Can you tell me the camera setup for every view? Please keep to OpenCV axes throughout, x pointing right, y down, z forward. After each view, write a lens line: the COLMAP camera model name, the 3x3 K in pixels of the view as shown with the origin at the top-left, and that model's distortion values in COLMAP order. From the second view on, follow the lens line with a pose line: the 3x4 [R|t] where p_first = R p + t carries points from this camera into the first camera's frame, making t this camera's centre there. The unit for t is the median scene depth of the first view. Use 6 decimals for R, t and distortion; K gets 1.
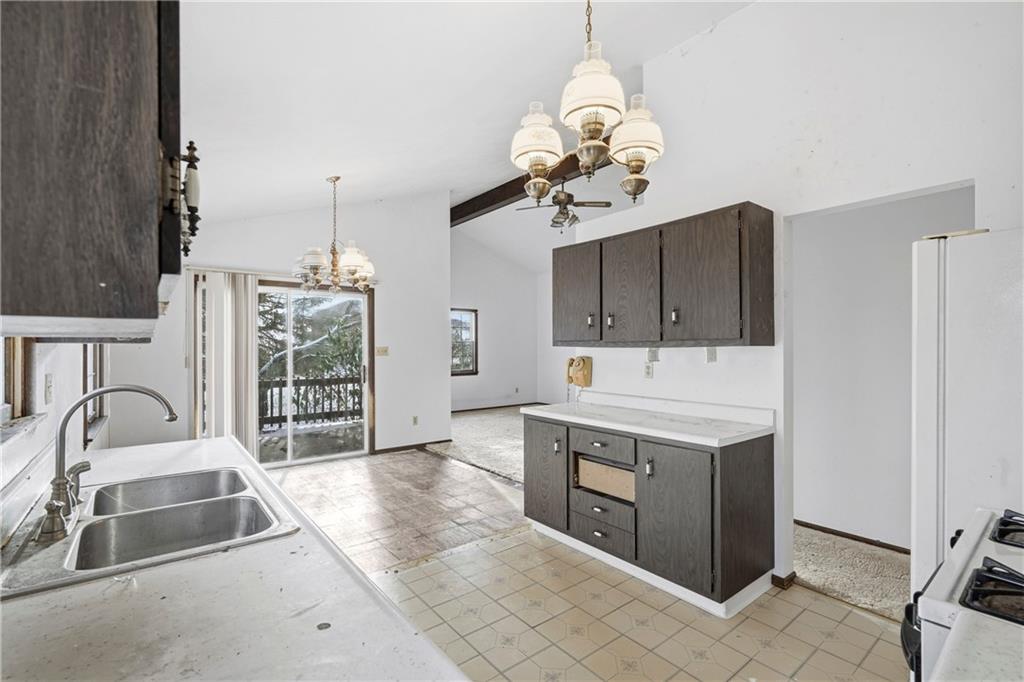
lens RADIAL K [[470.3, 0, 513.1], [0, 470.3, 335.3], [0, 0, 1]] dist [-0.005222, 0.002539]
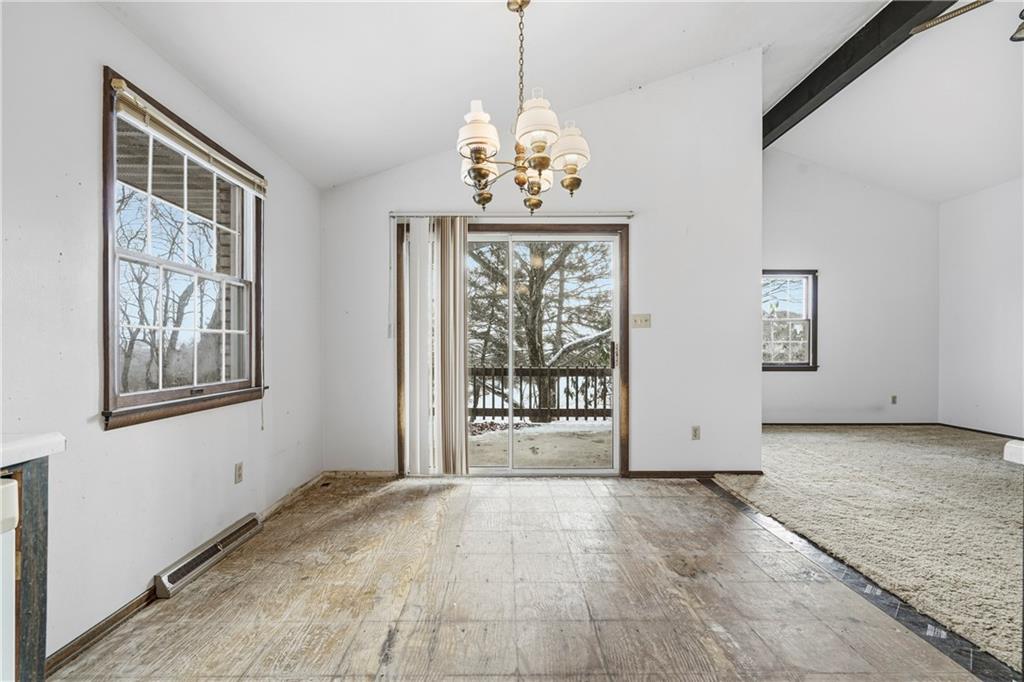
lens RADIAL K [[470.3, 0, 507.8], [0, 470.3, 339.5], [0, 0, 1]] dist [-0.005222, 0.002539]
pose [[0.788209, -0.004938, -0.615388, -0.023610], [0.009400, 0.999948, 0.004016, 0.059363], [0.615336, -0.008950, 0.788214, 0.400702]]
